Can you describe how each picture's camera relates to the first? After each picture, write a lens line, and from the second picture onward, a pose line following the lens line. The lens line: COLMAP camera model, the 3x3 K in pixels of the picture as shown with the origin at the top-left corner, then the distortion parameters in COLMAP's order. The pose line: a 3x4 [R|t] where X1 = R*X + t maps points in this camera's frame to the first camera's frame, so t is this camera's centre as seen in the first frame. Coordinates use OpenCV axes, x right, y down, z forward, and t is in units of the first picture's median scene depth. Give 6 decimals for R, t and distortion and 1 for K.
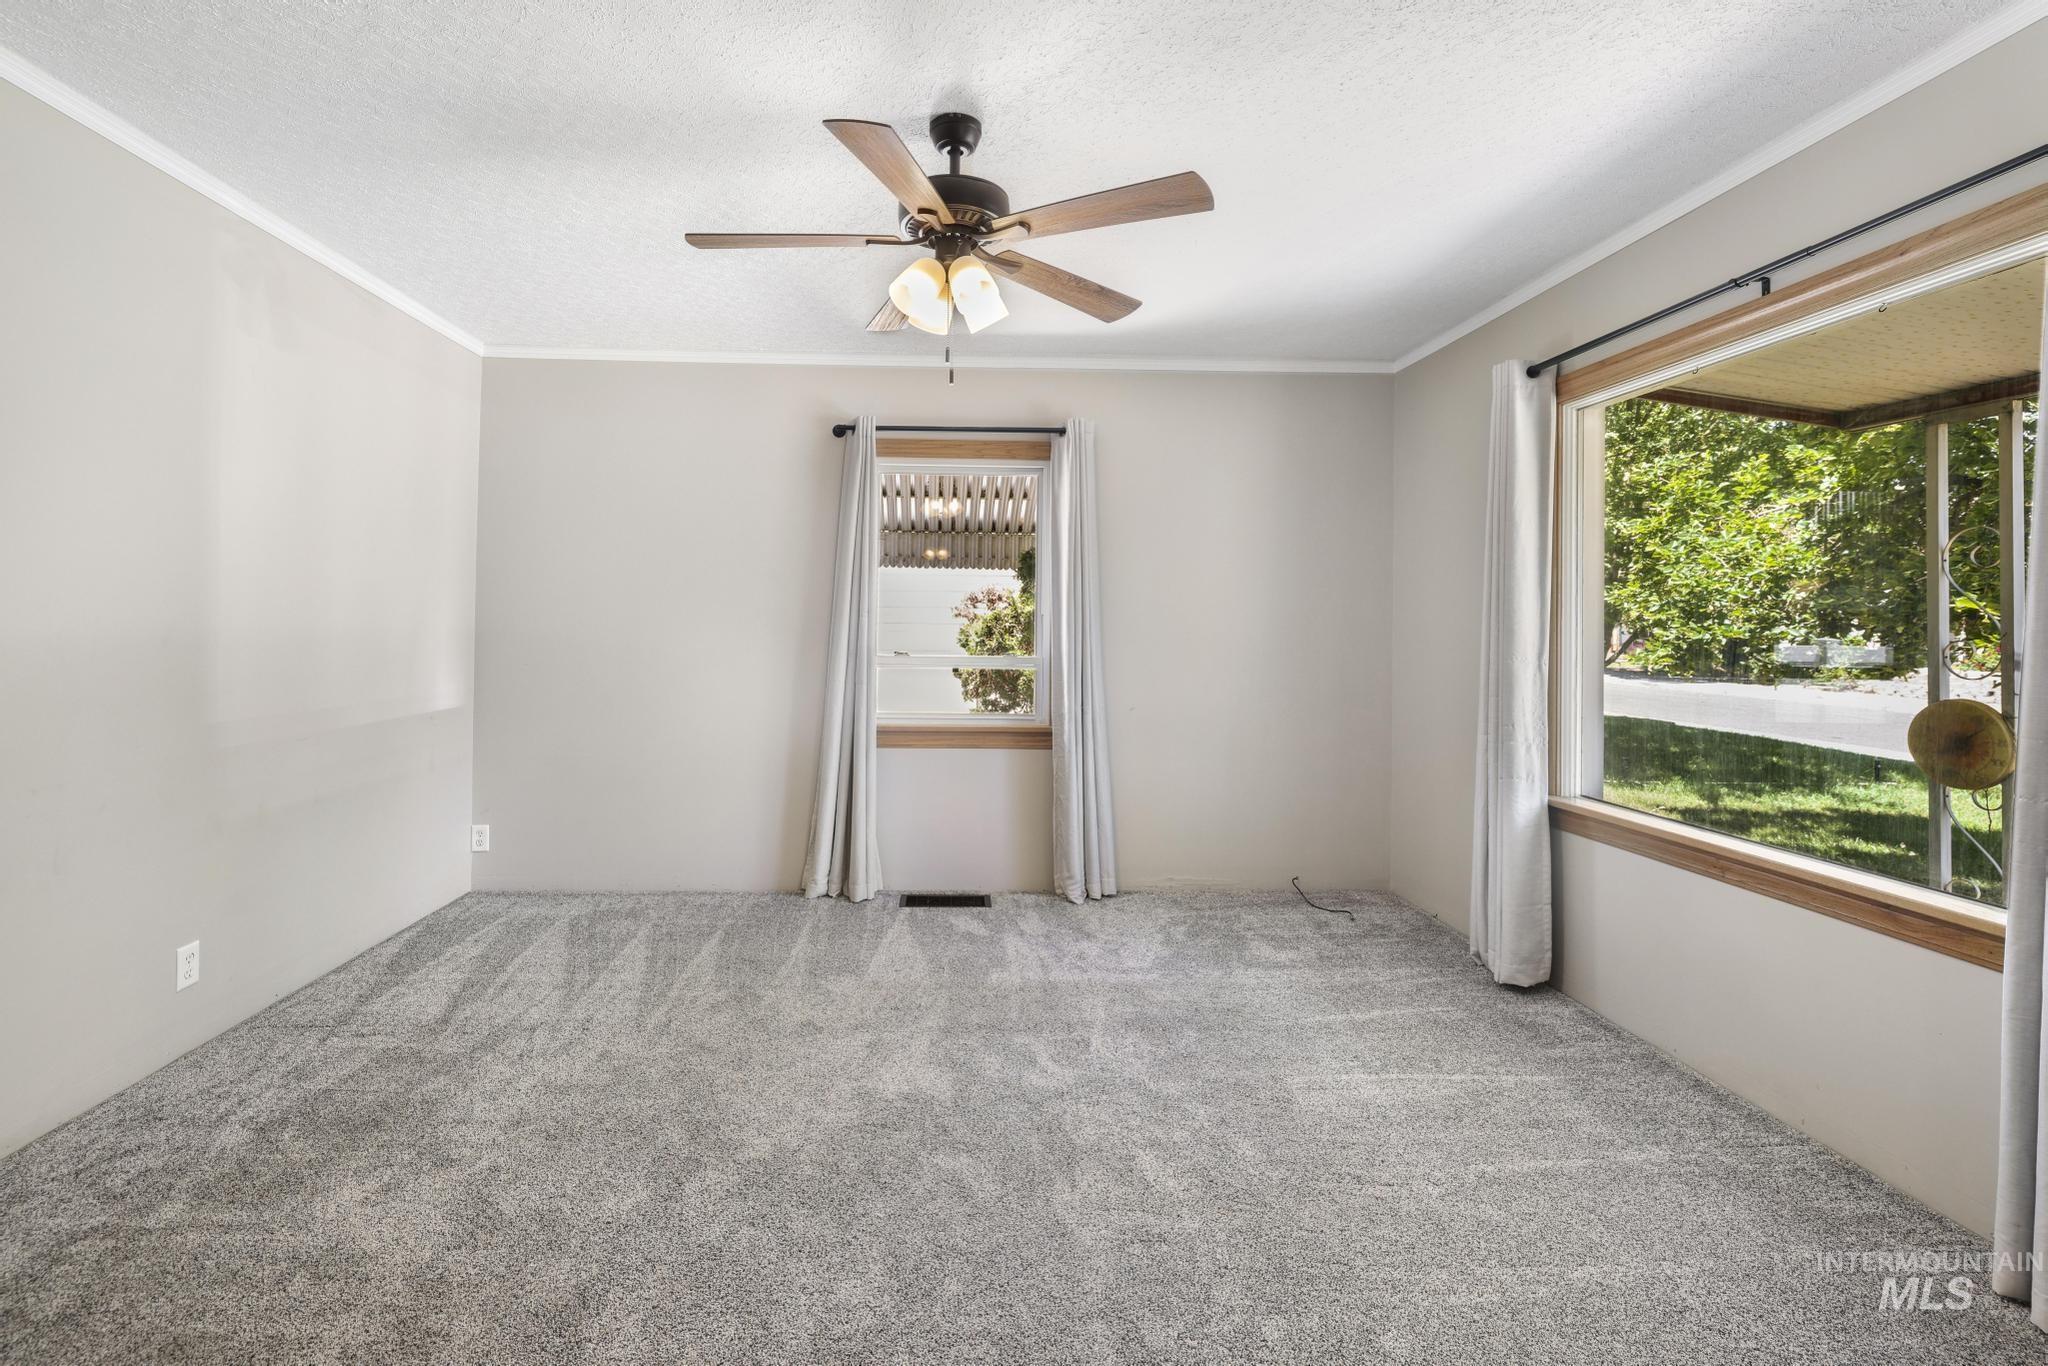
lens RADIAL K [[908.9, 0, 996.8], [0, 908.9, 675.8], [0, 0, 1]] dist [-0.028062, 0.013650]
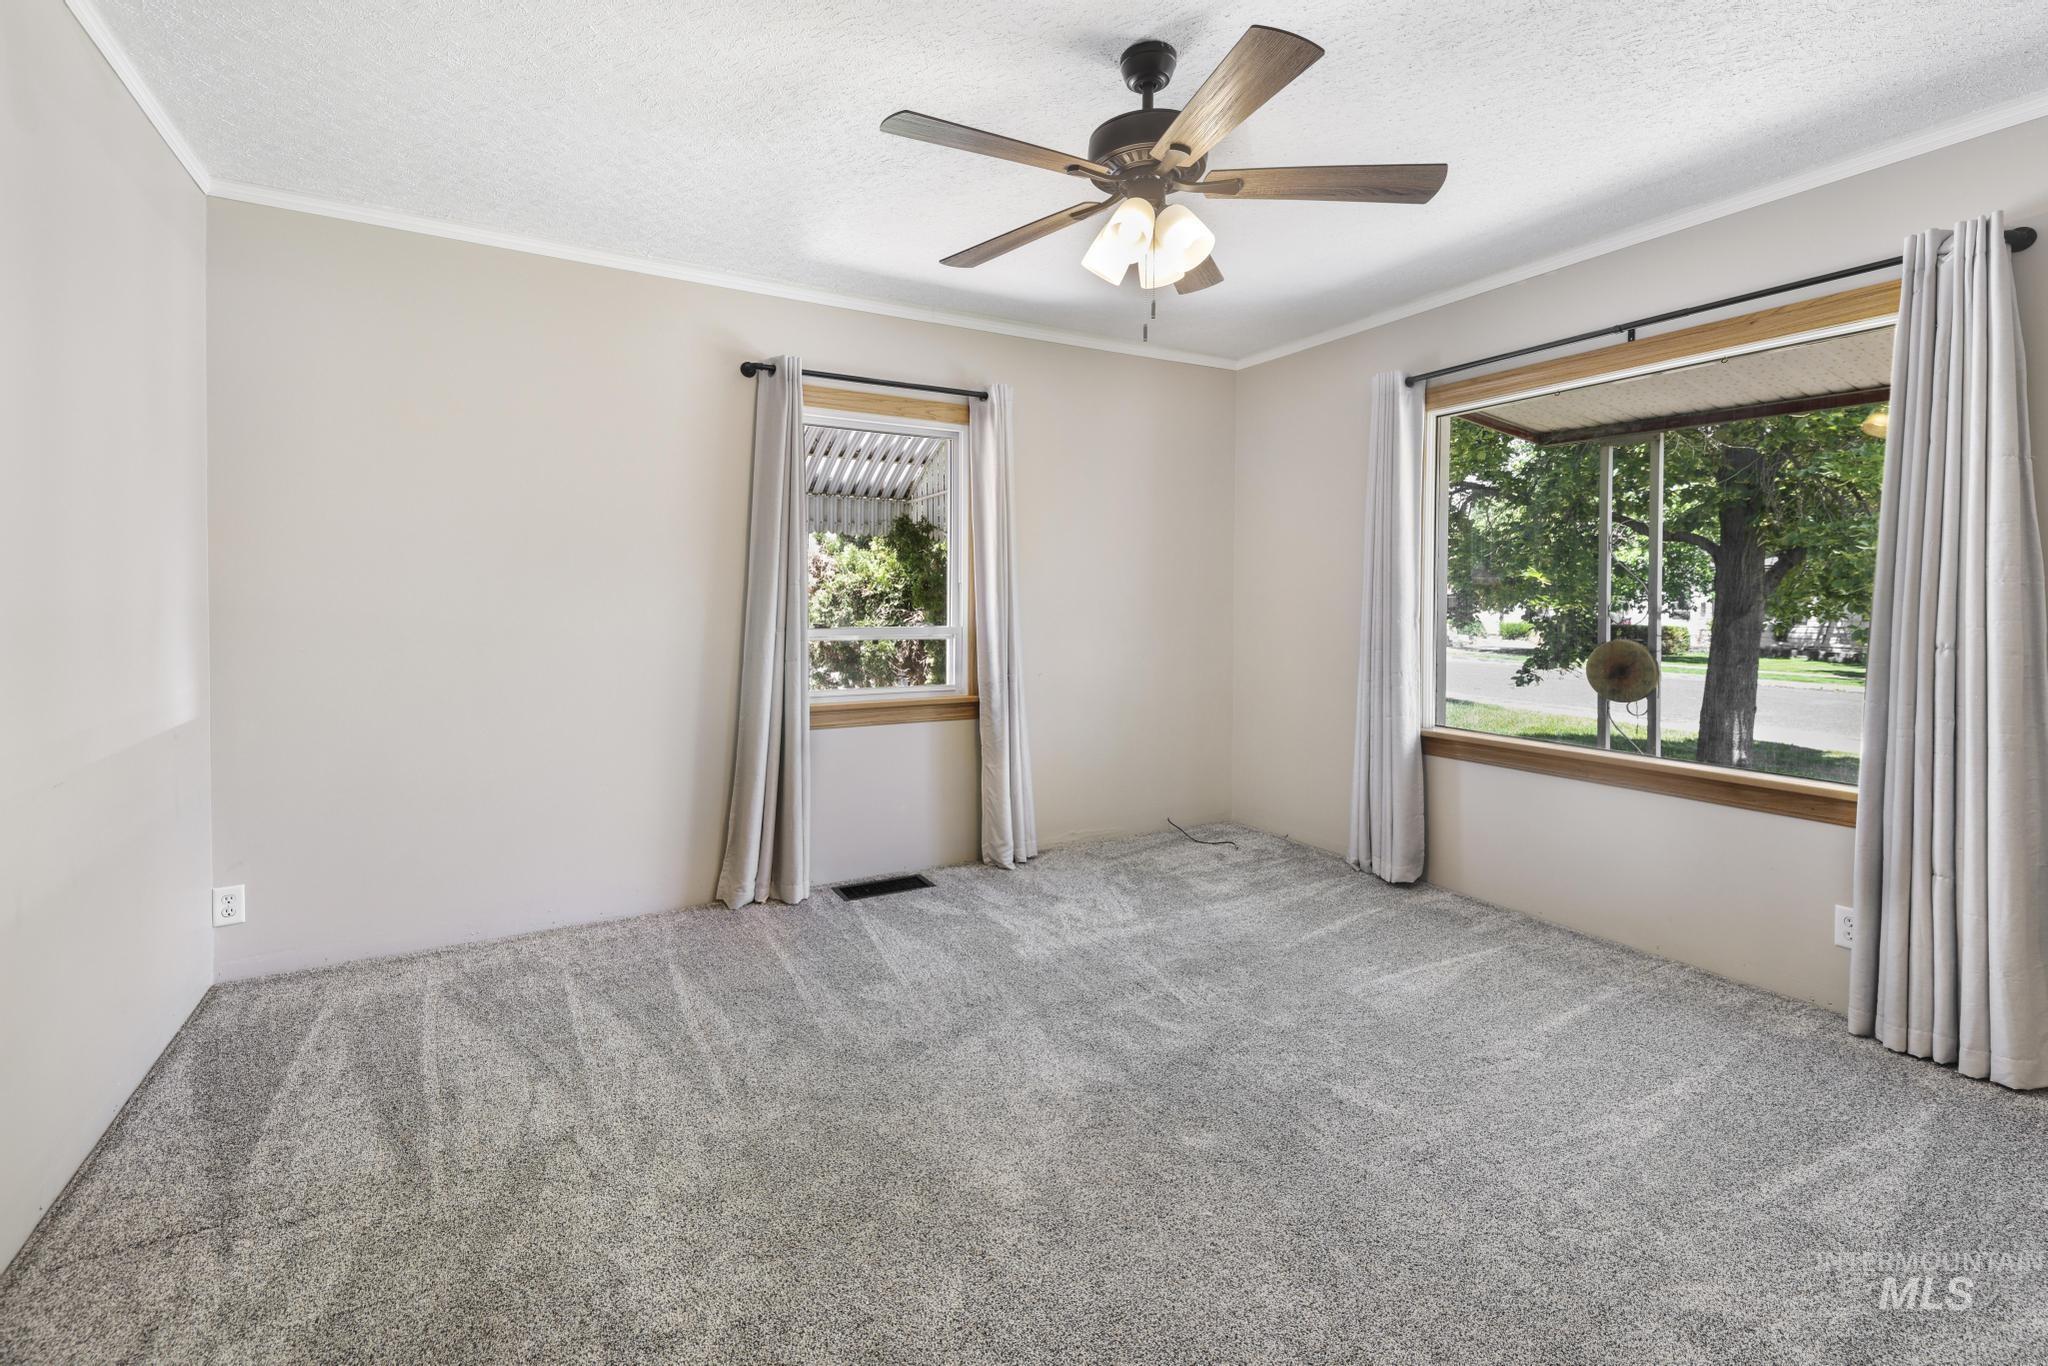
lens RADIAL K [[878.4, 0, 1027.2], [0, 878.4, 664.9], [0, 0, 1]] dist [0.025400, -0.011288]
pose [[0.894486, -0.041553, 0.445162, -0.412681], [0.030575, 0.999026, 0.031817, -0.008676], [-0.446050, -0.014849, 0.894885, 0.153131]]
